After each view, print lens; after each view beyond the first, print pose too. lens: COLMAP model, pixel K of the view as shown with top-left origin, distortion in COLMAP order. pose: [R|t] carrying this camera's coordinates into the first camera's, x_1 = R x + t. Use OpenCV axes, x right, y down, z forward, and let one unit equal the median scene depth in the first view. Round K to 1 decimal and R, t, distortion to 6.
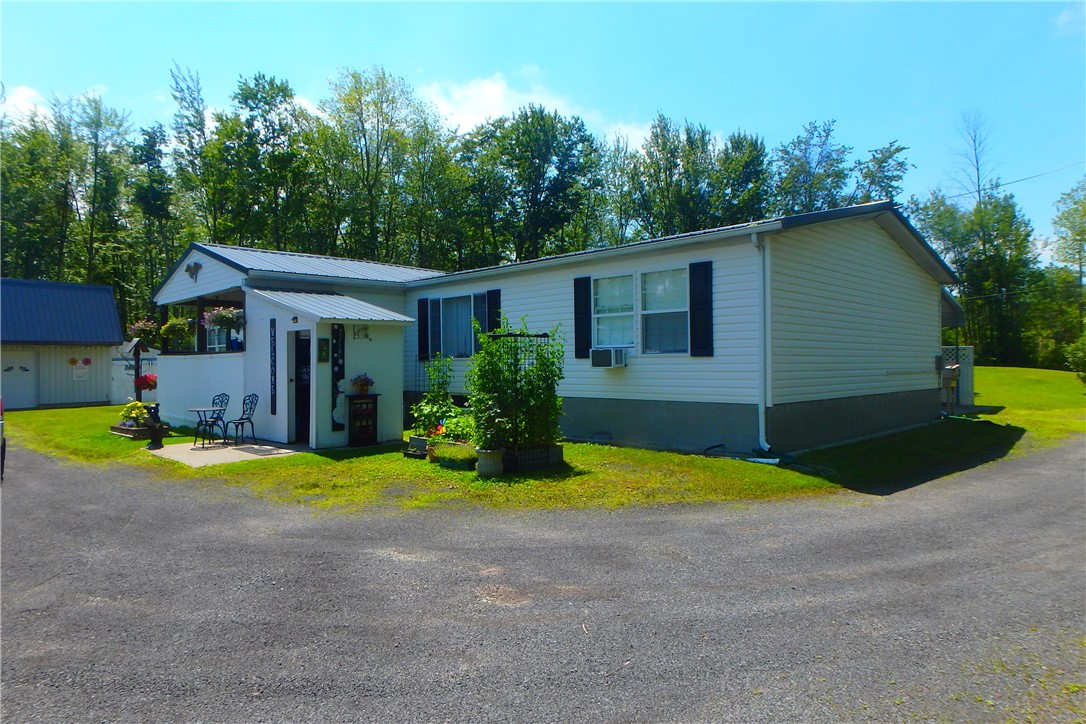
lens RADIAL K [[661.3, 0, 552.4], [0, 661.3, 365.3], [0, 0, 1]] dist [-0.043971, 0.010895]
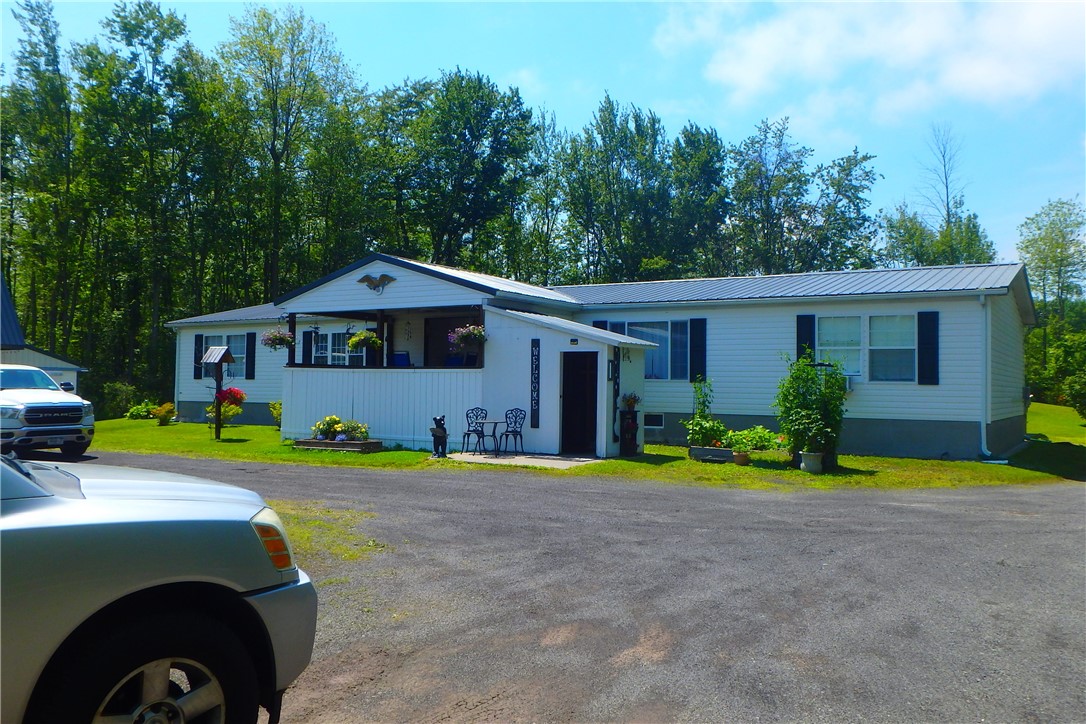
lens RADIAL K [[909.6, 0, 543.0], [0, 909.6, 354.3], [0, 0, 1]] dist [-0.004184, -0.000572]
pose [[0.972776, 0.032393, 0.229471, -0.222954], [-0.023131, 0.998810, -0.042939, 0.005194], [-0.230589, 0.036462, 0.972368, -0.134704]]
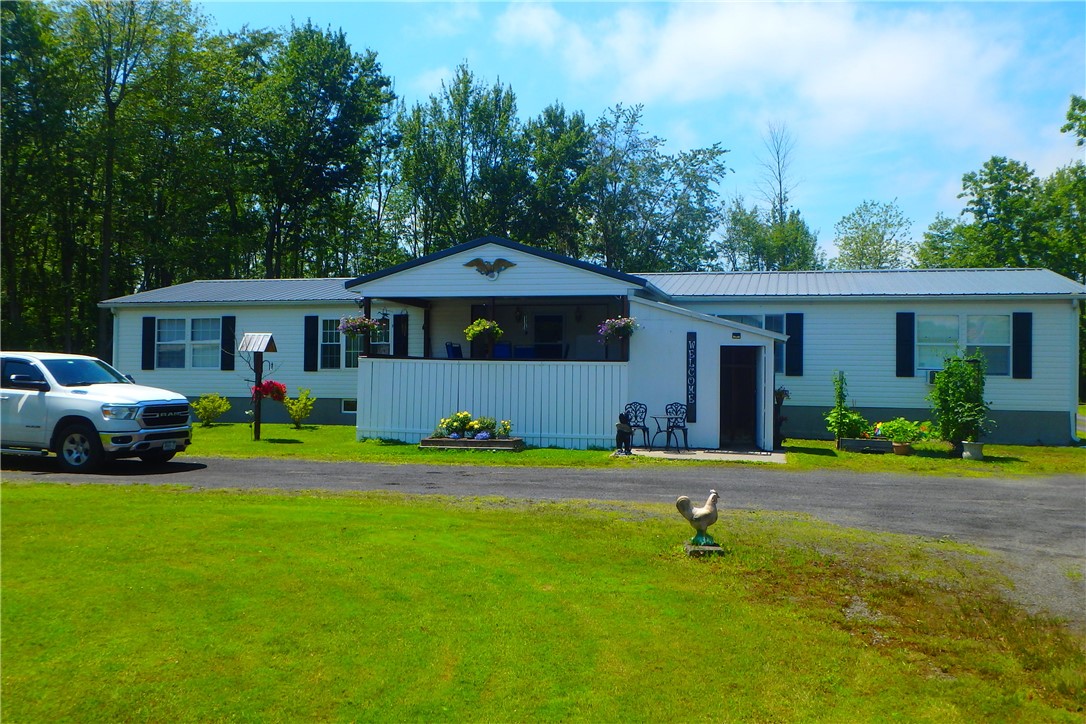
lens RADIAL K [[983.0, 0, 541.5], [0, 983.0, 350.7], [0, 0, 1]] dist [-0.010355, -0.045150]
pose [[0.865041, 0.037953, 0.500263, -0.420284], [-0.021246, 0.999011, -0.039053, 0.007589], [-0.501250, 0.023154, 0.864992, -0.073585]]
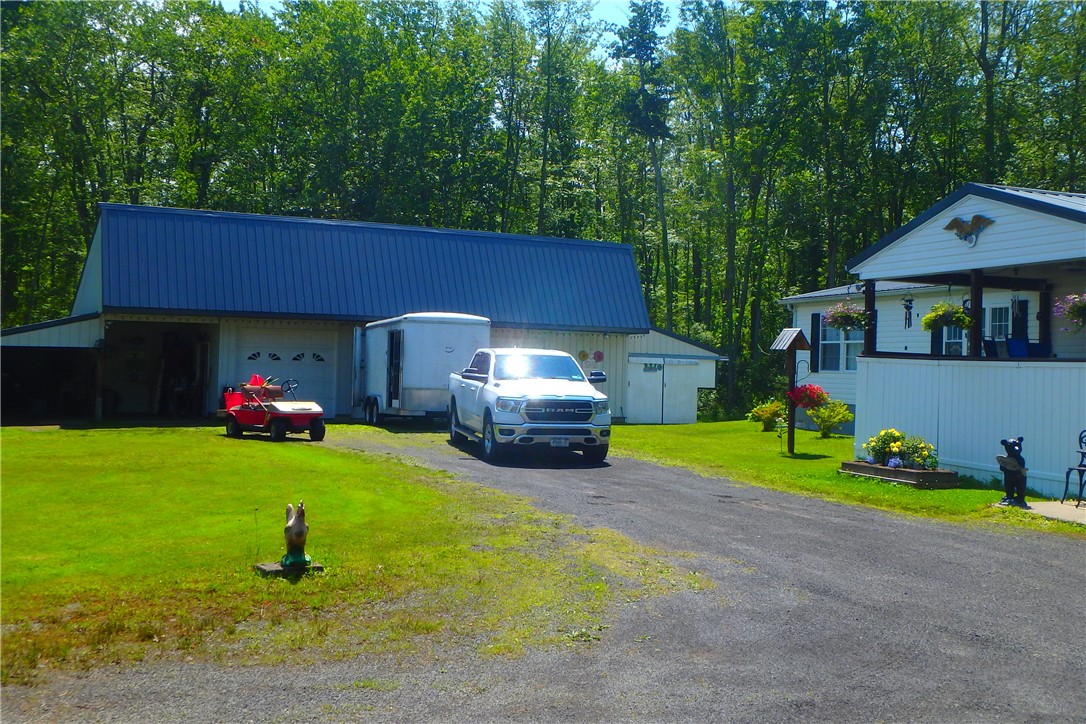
lens RADIAL K [[1180.0, 0, 531.1], [0, 1180.0, 324.2], [0, 0, 1]] dist [-0.012651, 0.000000]
pose [[0.874143, 0.028076, -0.484856, -0.131501], [-0.049191, 0.998312, -0.030878, 0.001601], [0.483170, 0.050843, 0.874049, -0.074182]]
